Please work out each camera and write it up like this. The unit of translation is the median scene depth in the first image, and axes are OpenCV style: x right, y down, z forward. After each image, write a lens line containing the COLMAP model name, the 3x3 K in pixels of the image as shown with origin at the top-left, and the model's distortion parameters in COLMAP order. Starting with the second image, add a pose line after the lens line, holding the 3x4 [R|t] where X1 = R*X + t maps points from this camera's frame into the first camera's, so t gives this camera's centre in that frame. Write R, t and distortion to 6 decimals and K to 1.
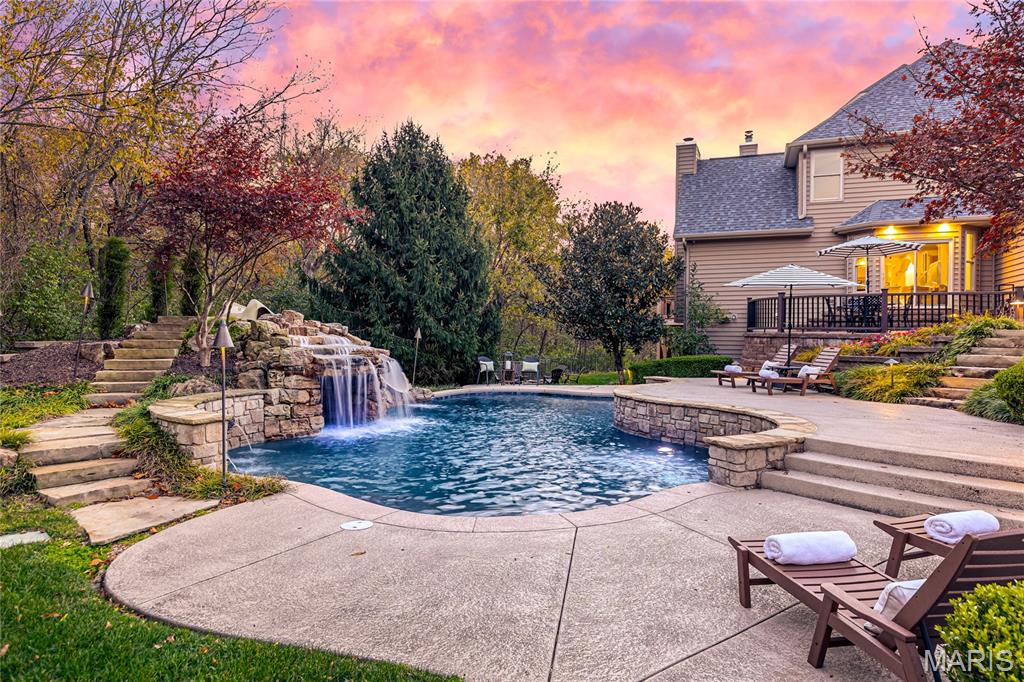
lens RADIAL K [[607.5, 0, 512.0], [0, 607.5, 341.0], [0, 0, 1]] dist [0.004202, -0.000167]
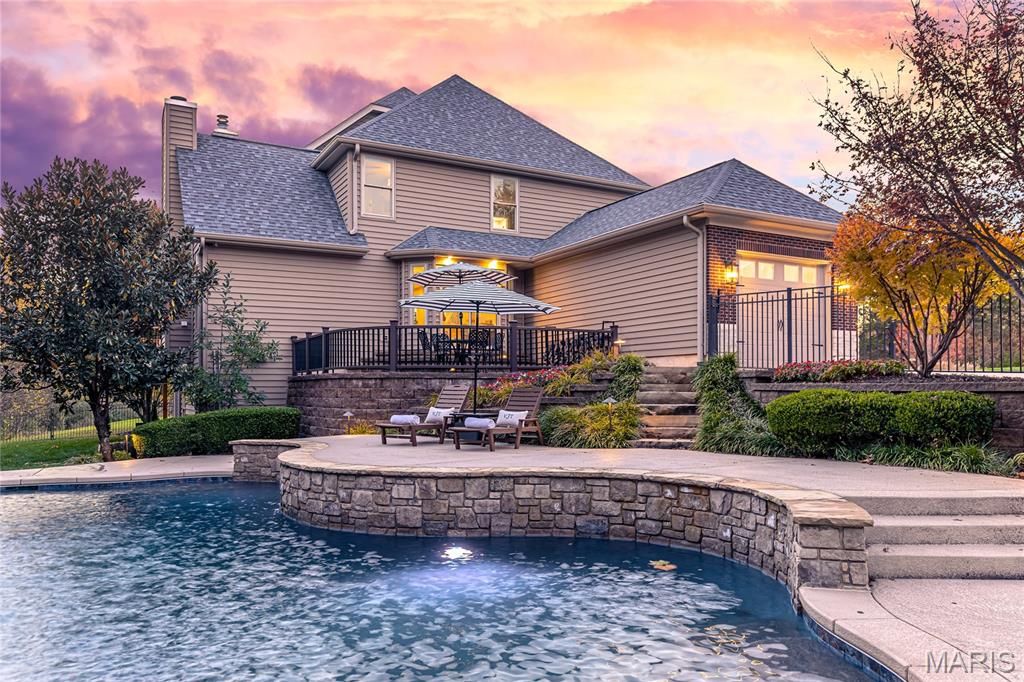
lens RADIAL K [[729.8, 0, 512.8], [0, 729.8, 378.5], [0, 0, 1]] dist [0.007630, 0.002438]
pose [[0.643192, -0.001898, 0.765703, -0.199062], [0.018272, 0.999750, -0.012870, 0.010218], [-0.765487, 0.022269, 0.643066, 0.334648]]
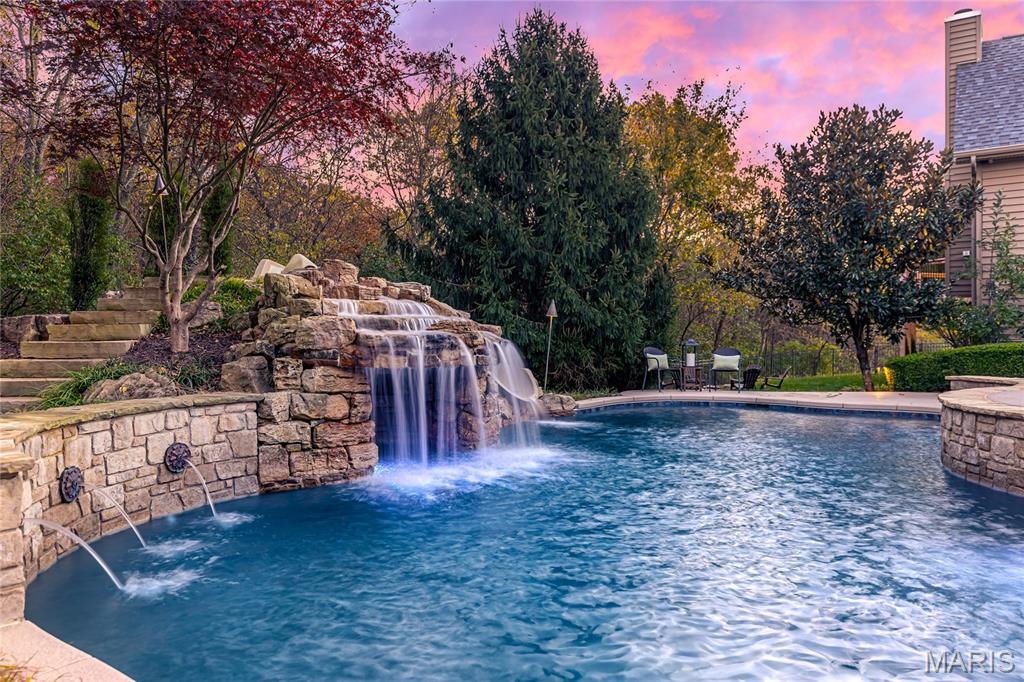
lens RADIAL K [[711.4, 0, 512.0], [0, 711.4, 341.0], [0, 0, 1]] dist [-0.005695, 0.000416]
pose [[0.977583, -0.010591, -0.210285, -0.045797], [0.010443, 0.999944, -0.001817, 0.026322], [0.210293, -0.000419, 0.977638, 0.307334]]
